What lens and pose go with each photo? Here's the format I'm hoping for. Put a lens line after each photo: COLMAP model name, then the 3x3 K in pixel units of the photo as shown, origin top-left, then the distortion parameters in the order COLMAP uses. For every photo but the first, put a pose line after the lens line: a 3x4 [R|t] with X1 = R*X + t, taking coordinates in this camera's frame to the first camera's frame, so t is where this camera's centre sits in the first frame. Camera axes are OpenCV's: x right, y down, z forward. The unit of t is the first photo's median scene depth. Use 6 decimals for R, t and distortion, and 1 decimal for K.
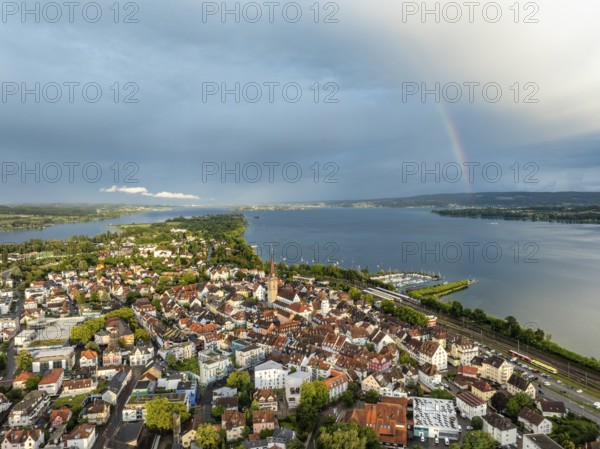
lens RADIAL K [[422.5, 0, 300.0], [0, 422.5, 224.5], [0, 0, 1]] dist [-0.041588, 0.001675]
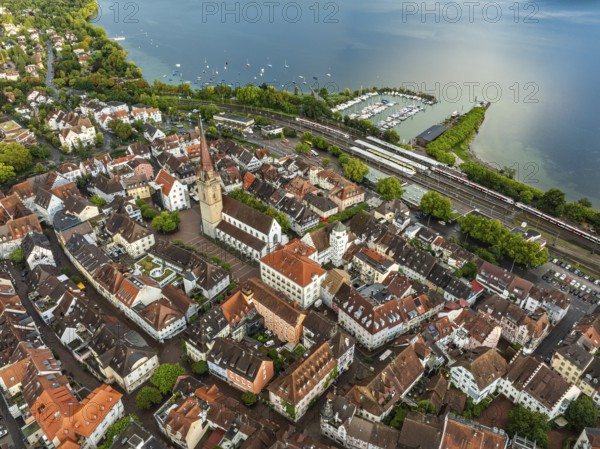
lens RADIAL K [[429.6, 0, 300.0], [0, 429.6, 224.5], [0, 0, 1]] dist [-0.041996, 0.002410]
pose [[0.962310, -0.140979, 0.232561, -0.091337], [0.007311, 0.868245, 0.496081, -0.058808], [-0.271857, -0.475684, 0.836552, 0.620673]]
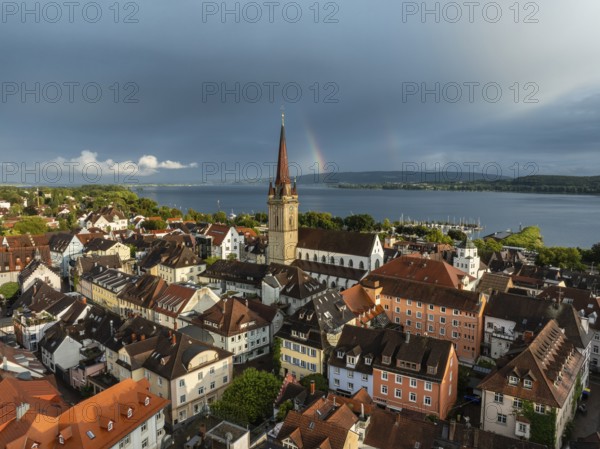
lens RADIAL K [[422.5, 0, 300.0], [0, 422.5, 224.5], [0, 0, 1]] dist [-0.041588, 0.001675]
pose [[0.963090, -0.017595, 0.268605, -0.159034], [0.006251, 0.999054, 0.043029, 0.144881], [-0.269108, -0.039762, 0.962289, 0.714524]]
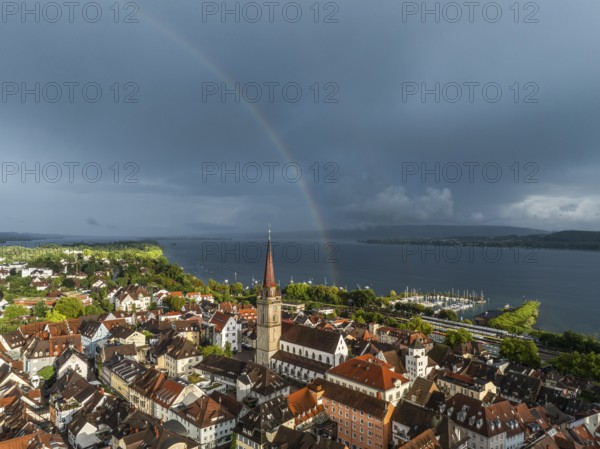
lens RADIAL K [[422.5, 0, 300.0], [0, 422.5, 224.5], [0, 0, 1]] dist [-0.041588, 0.001675]
pose [[0.980244, 0.015642, 0.197174, -0.130145], [0.000442, 0.996692, -0.081267, 0.094492], [-0.197793, 0.079748, 0.976994, 0.622920]]
